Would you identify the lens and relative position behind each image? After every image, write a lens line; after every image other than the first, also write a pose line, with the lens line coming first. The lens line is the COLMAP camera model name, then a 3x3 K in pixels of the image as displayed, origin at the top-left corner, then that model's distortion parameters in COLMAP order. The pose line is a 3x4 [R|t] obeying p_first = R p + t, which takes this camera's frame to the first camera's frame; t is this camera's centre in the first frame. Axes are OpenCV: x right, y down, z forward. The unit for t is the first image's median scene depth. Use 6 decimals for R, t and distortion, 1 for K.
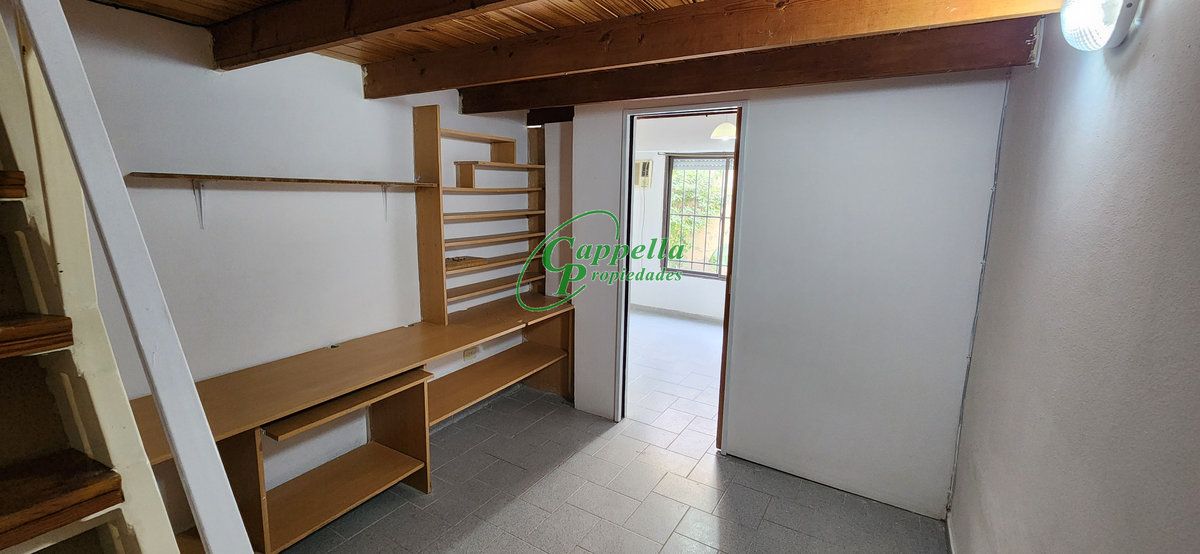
lens RADIAL K [[472.7, 0, 616.0], [0, 472.7, 264.6], [0, 0, 1]] dist [0.000358, -0.000117]
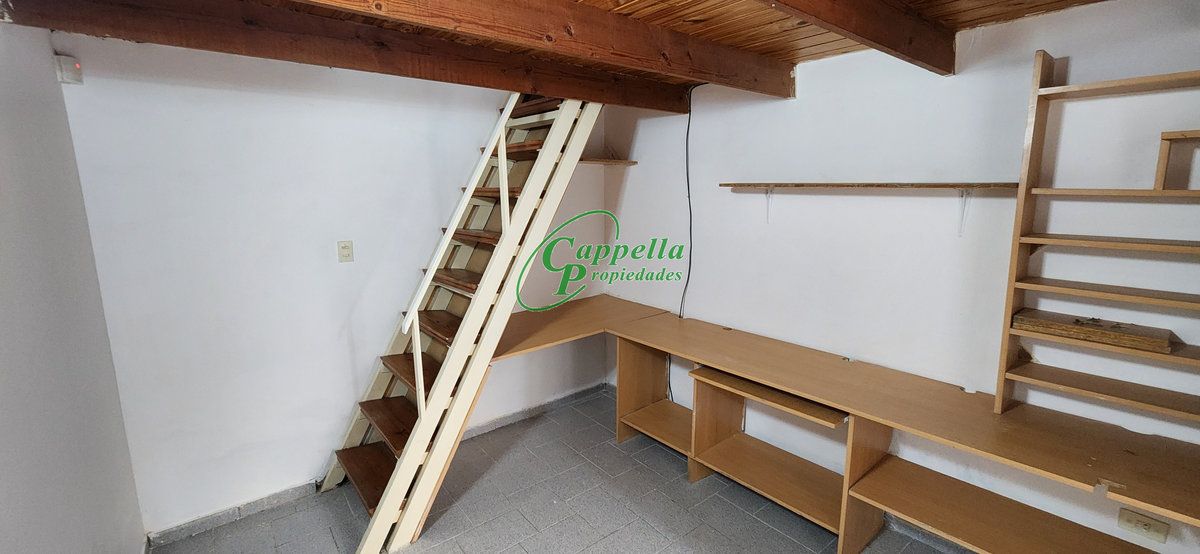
lens RADIAL K [[472.7, 0, 616.0], [0, 472.7, 264.6], [0, 0, 1]] dist [0.000358, -0.000117]
pose [[-0.326263, 0.129937, -0.936306, 0.414797], [-0.151956, 0.970416, 0.187621, -0.115175], [0.932985, 0.203491, -0.296866, 0.791115]]
